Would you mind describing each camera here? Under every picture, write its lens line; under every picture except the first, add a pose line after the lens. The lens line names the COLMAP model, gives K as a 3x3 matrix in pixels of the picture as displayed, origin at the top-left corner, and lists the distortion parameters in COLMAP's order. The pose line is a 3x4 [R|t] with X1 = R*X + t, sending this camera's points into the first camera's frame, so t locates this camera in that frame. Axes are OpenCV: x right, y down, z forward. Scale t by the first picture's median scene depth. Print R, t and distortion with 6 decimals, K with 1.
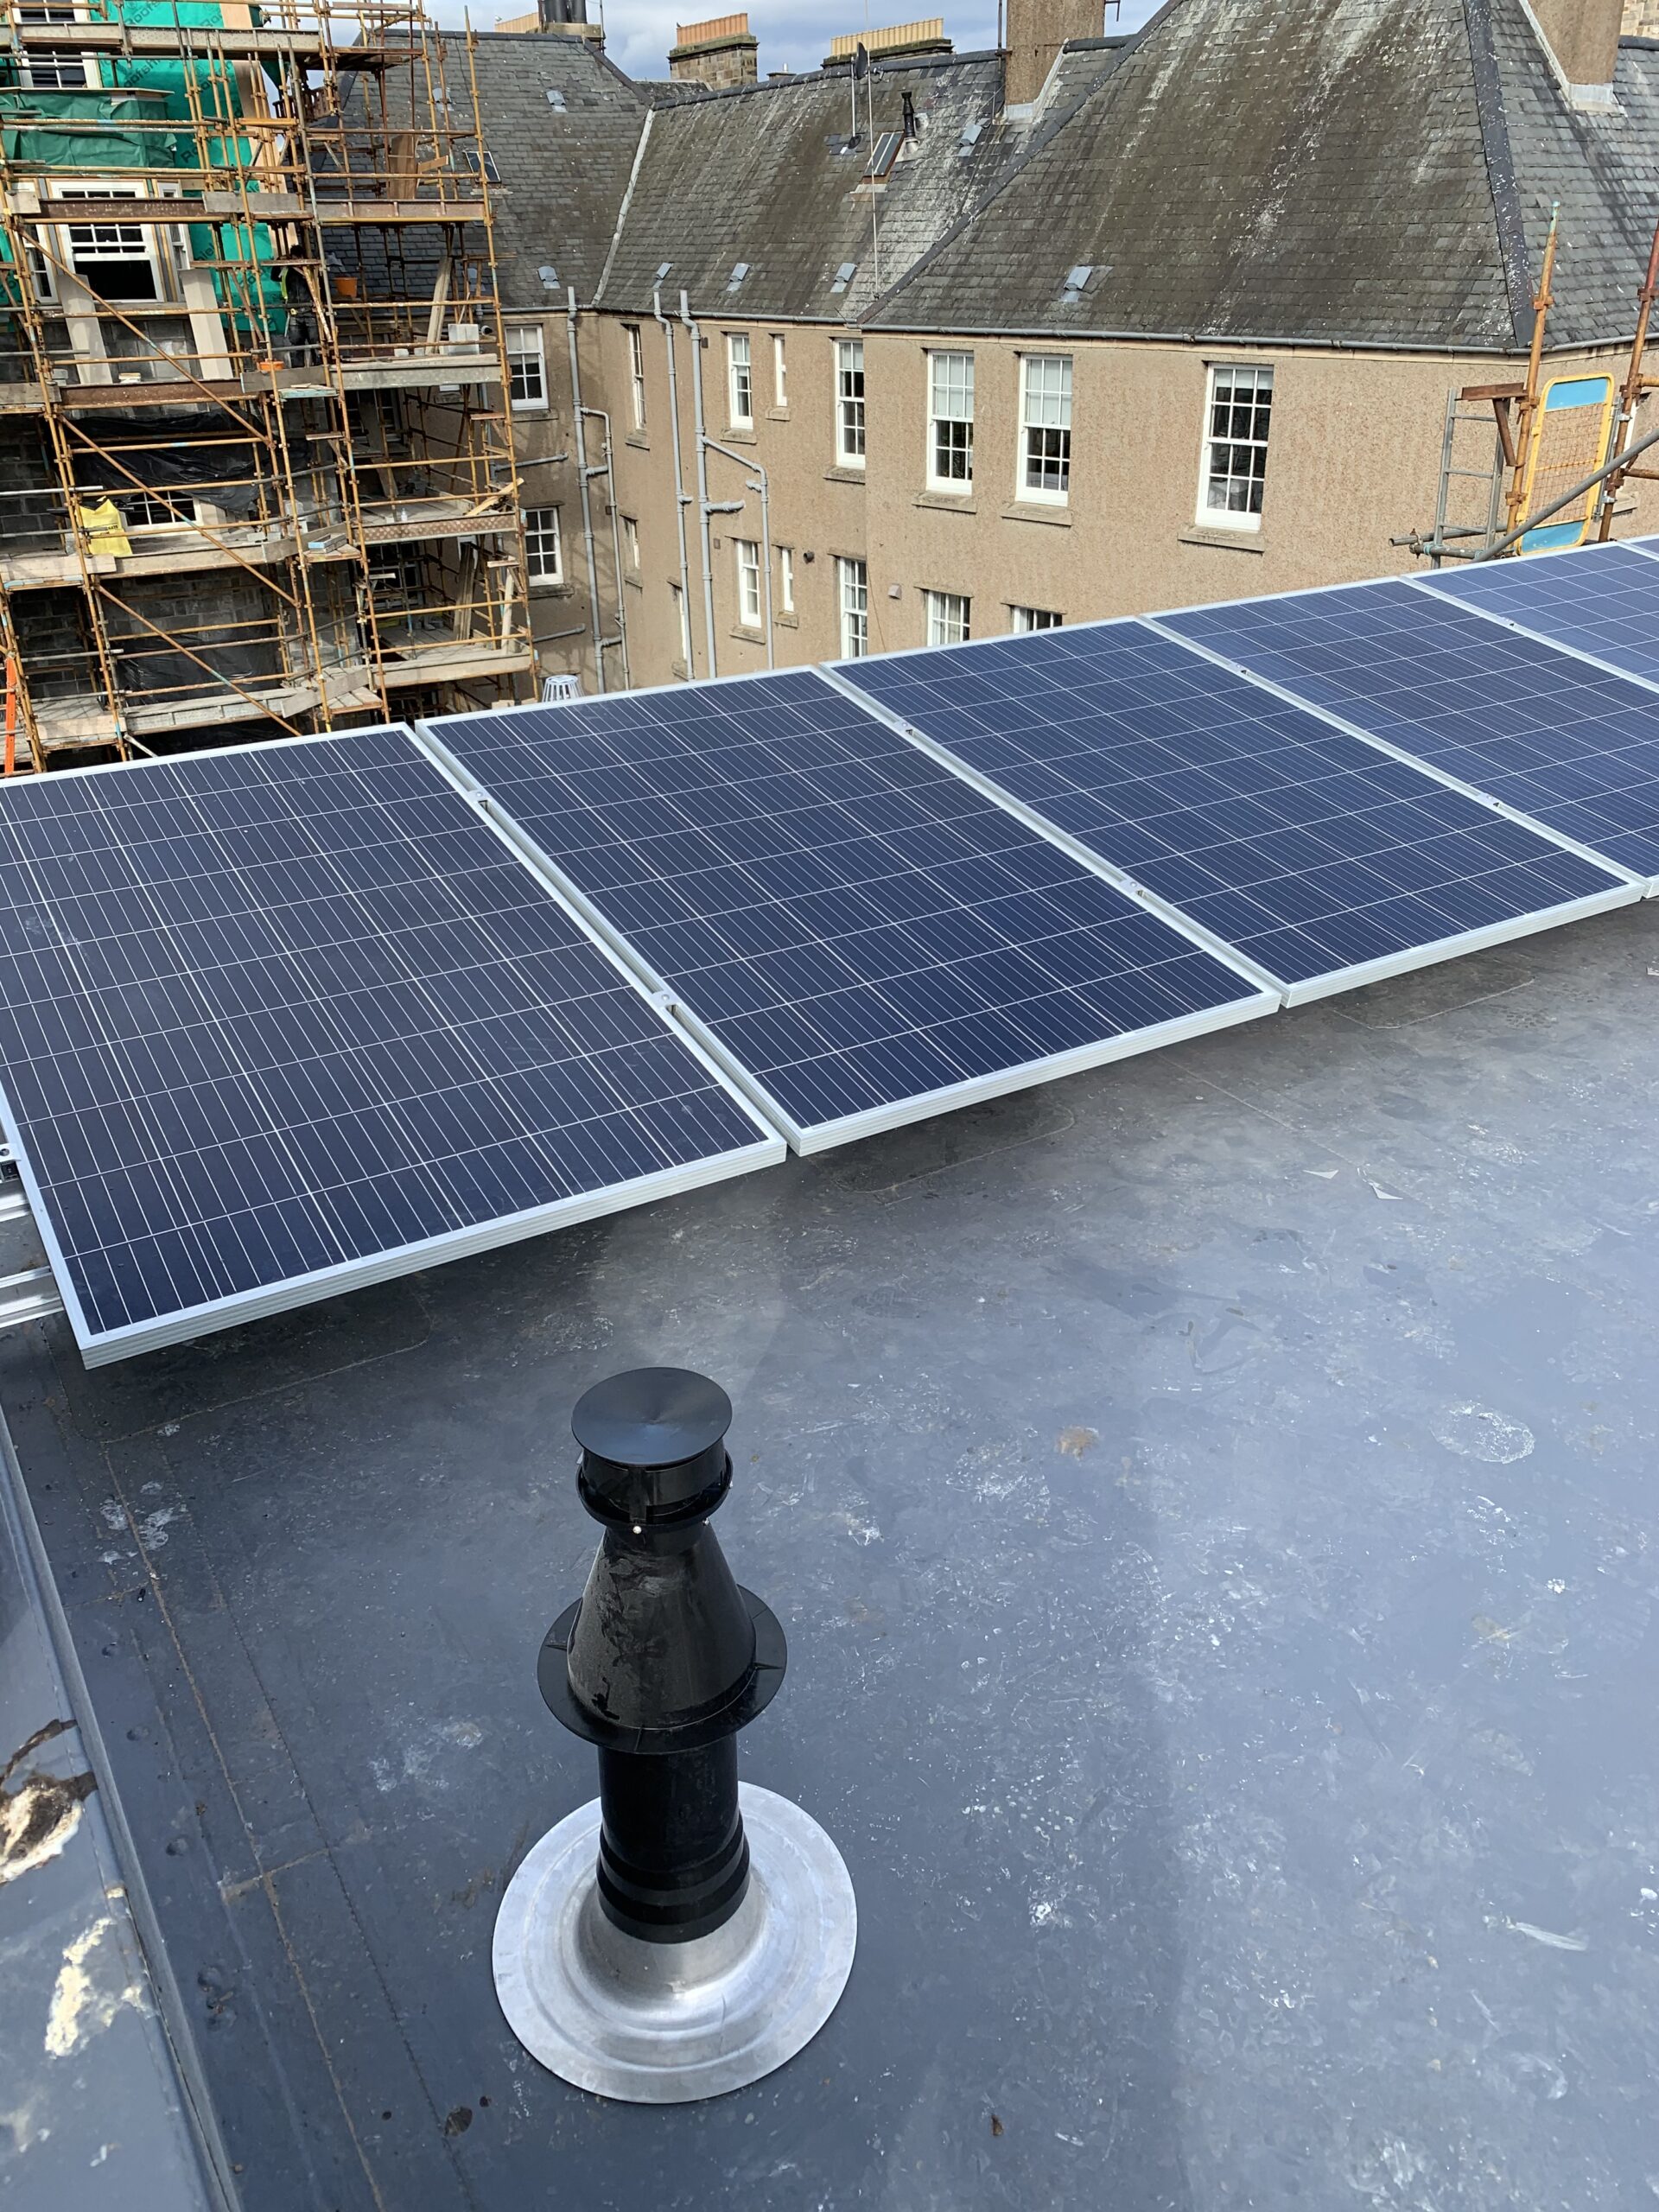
lens RADIAL K [[1692.0, 0, 841.1], [0, 1692.0, 1101.5], [0, 0, 1]] dist [0.019567, -0.013075]
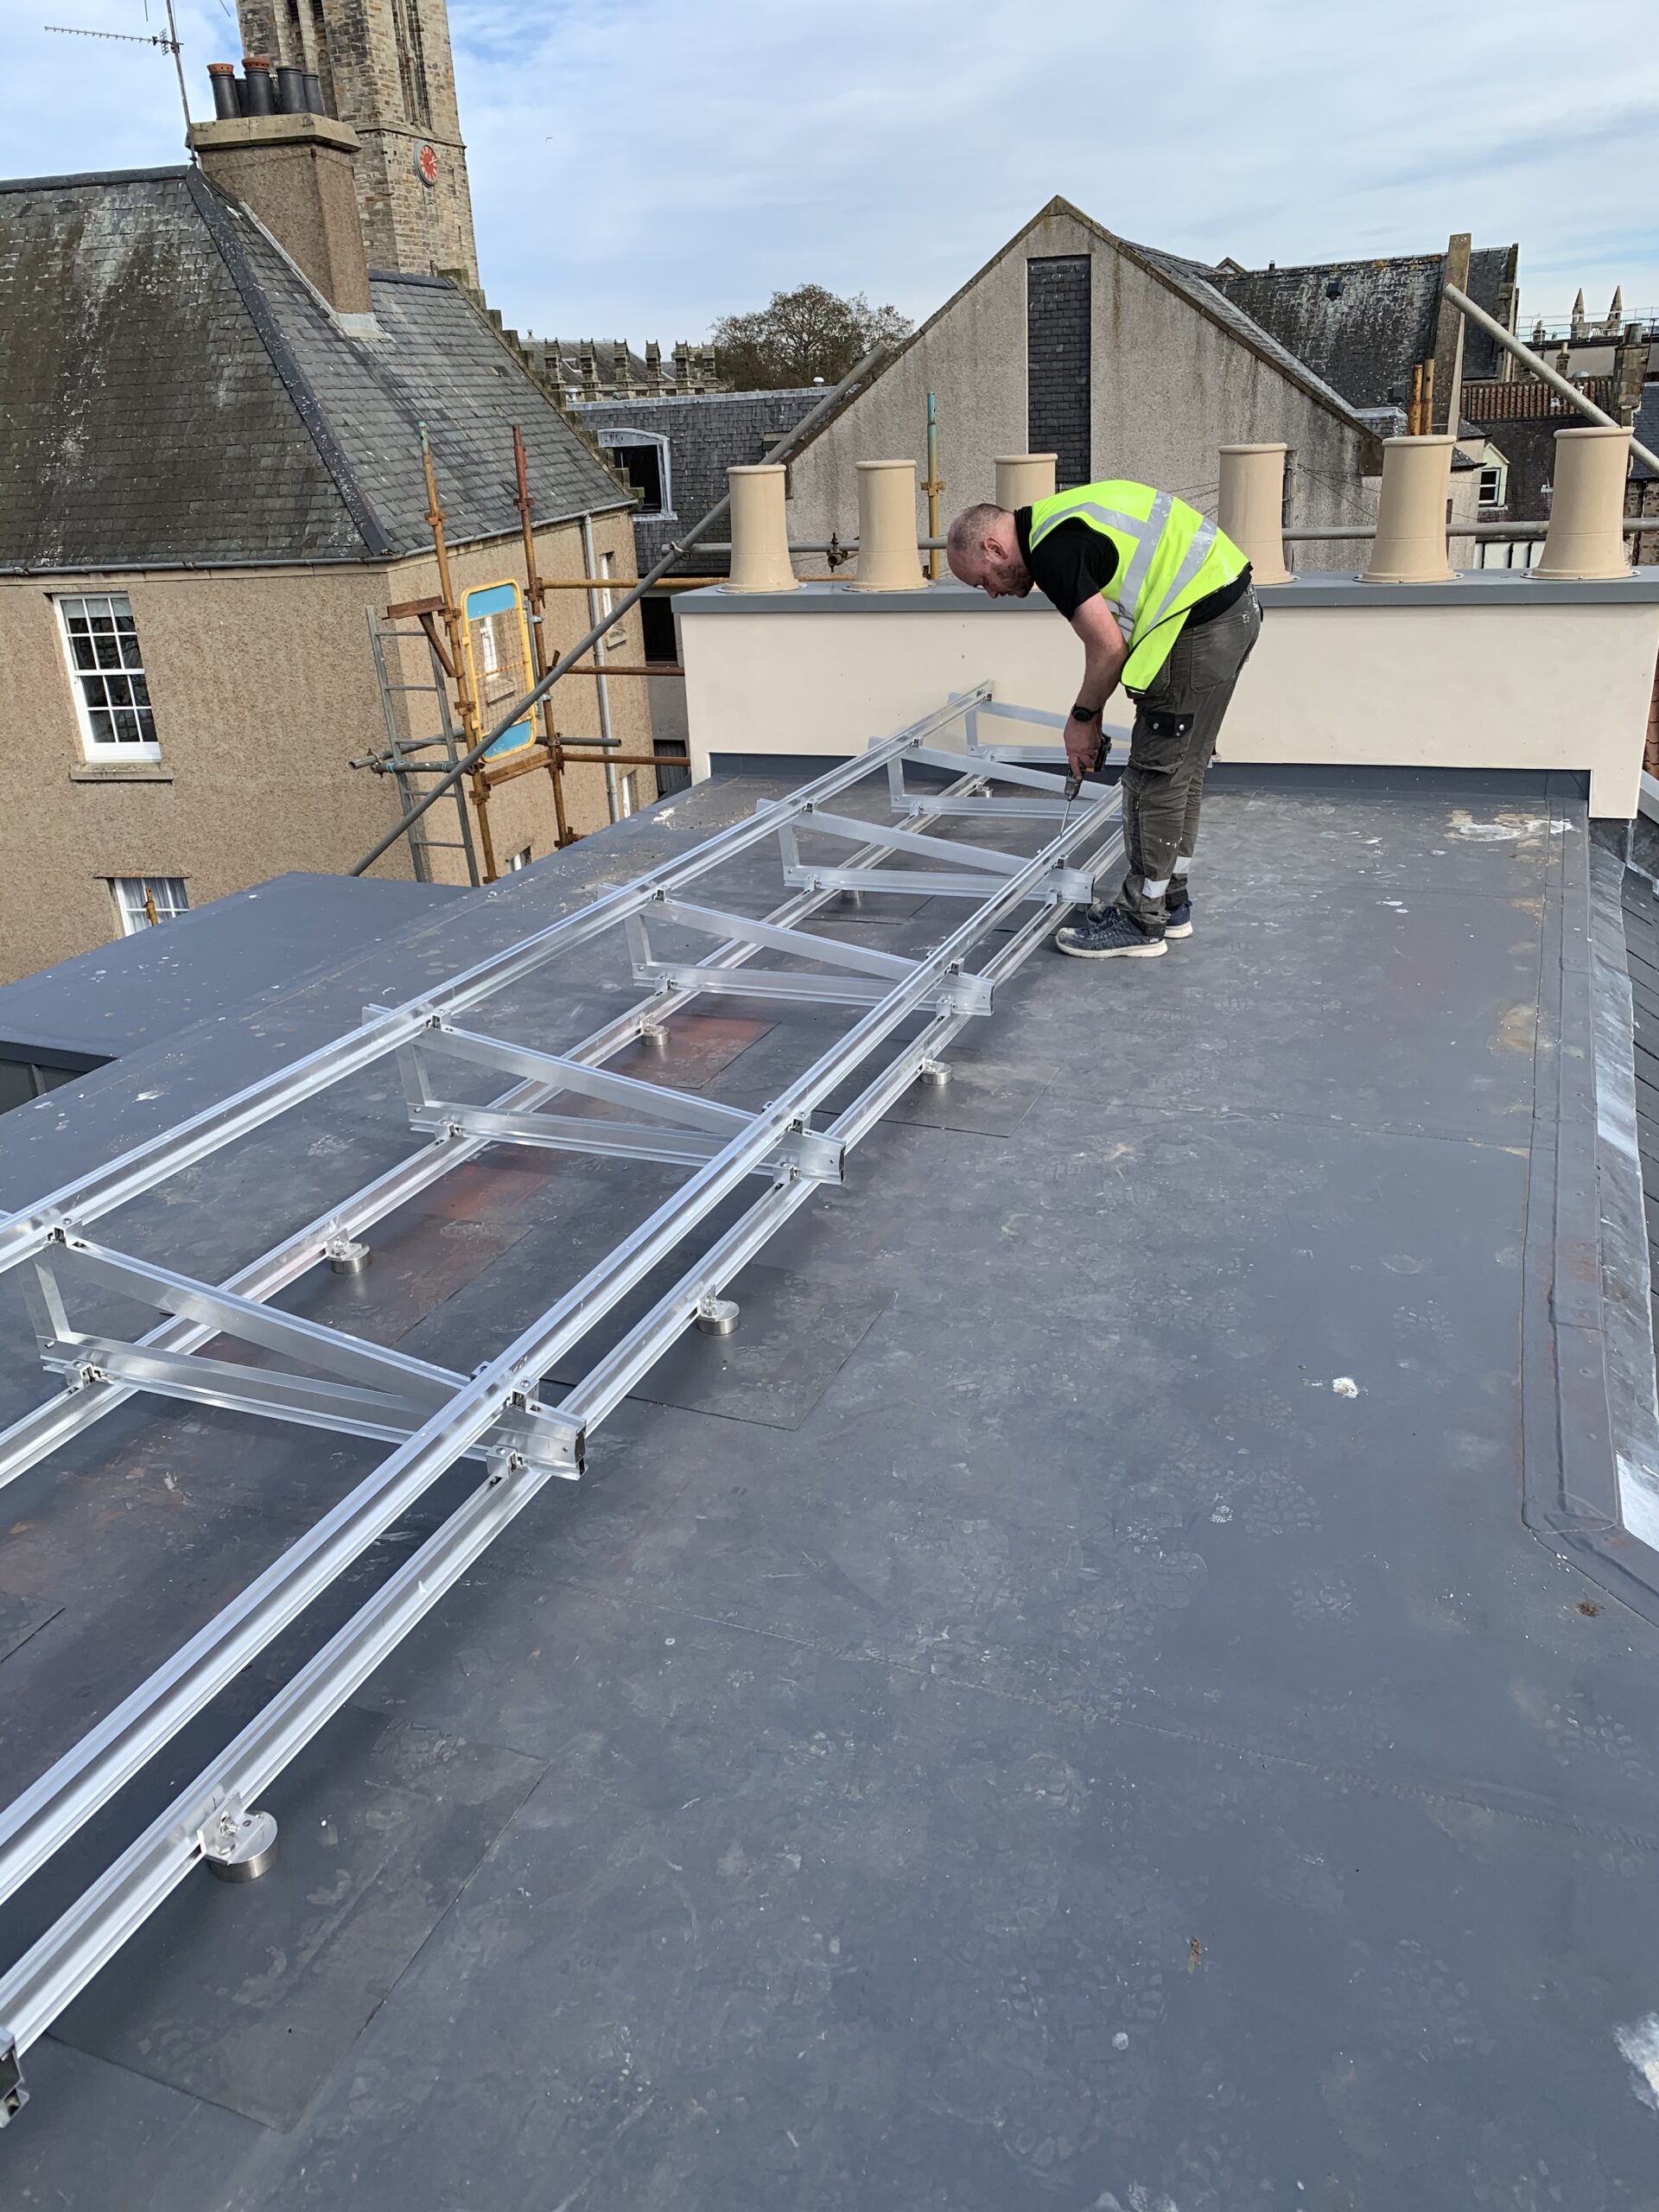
lens RADIAL K [[1692.0, 0, 815.7], [0, 1692.0, 1088.1], [0, 0, 1]] dist [0.019567, -0.013075]
pose [[0.806856, -0.246576, 0.536828, -0.011344], [0.304884, 0.952160, -0.020895, -0.034145], [-0.505994, 0.180530, 0.843433, 0.059526]]
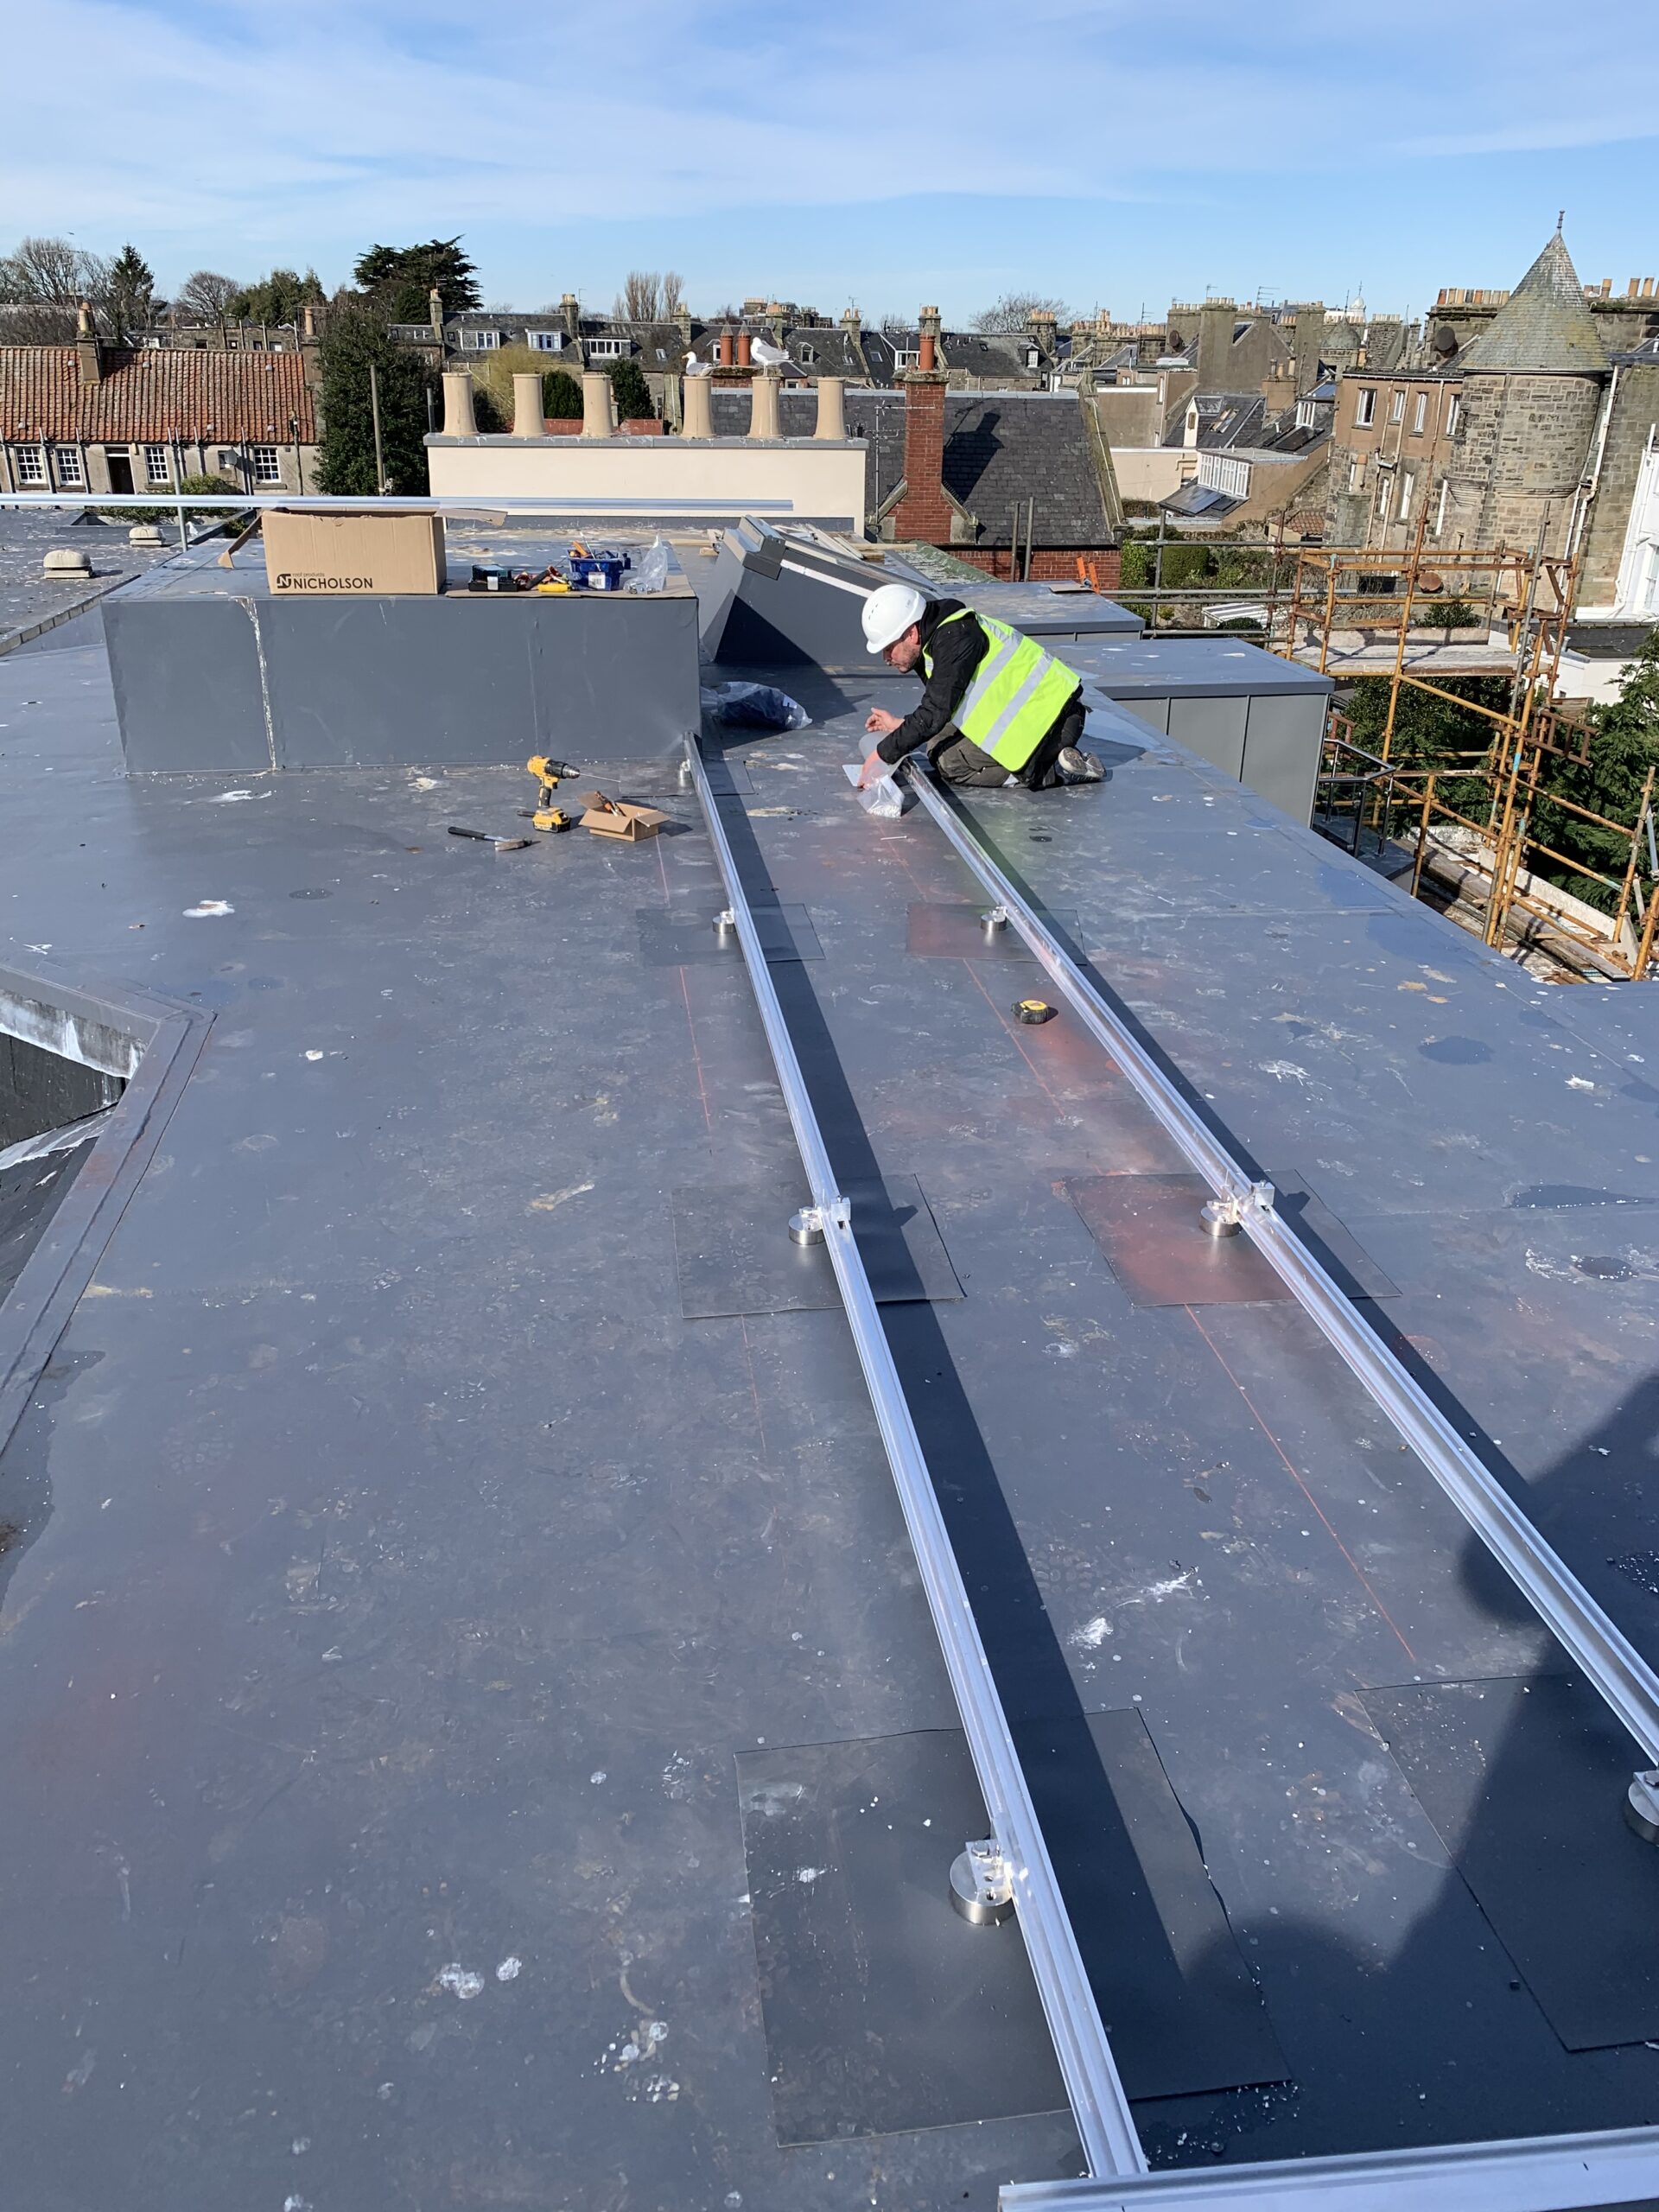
lens RADIAL K [[1692.0, 0, 838.7], [0, 1692.0, 1106.1], [0, 0, 1]] dist [0.019567, -0.013075]
pose [[-0.396724, 0.381162, -0.835060, 0.271528], [-0.429131, 0.727171, 0.535789, -0.144318], [0.811454, 0.570910, -0.124918, 0.262259]]
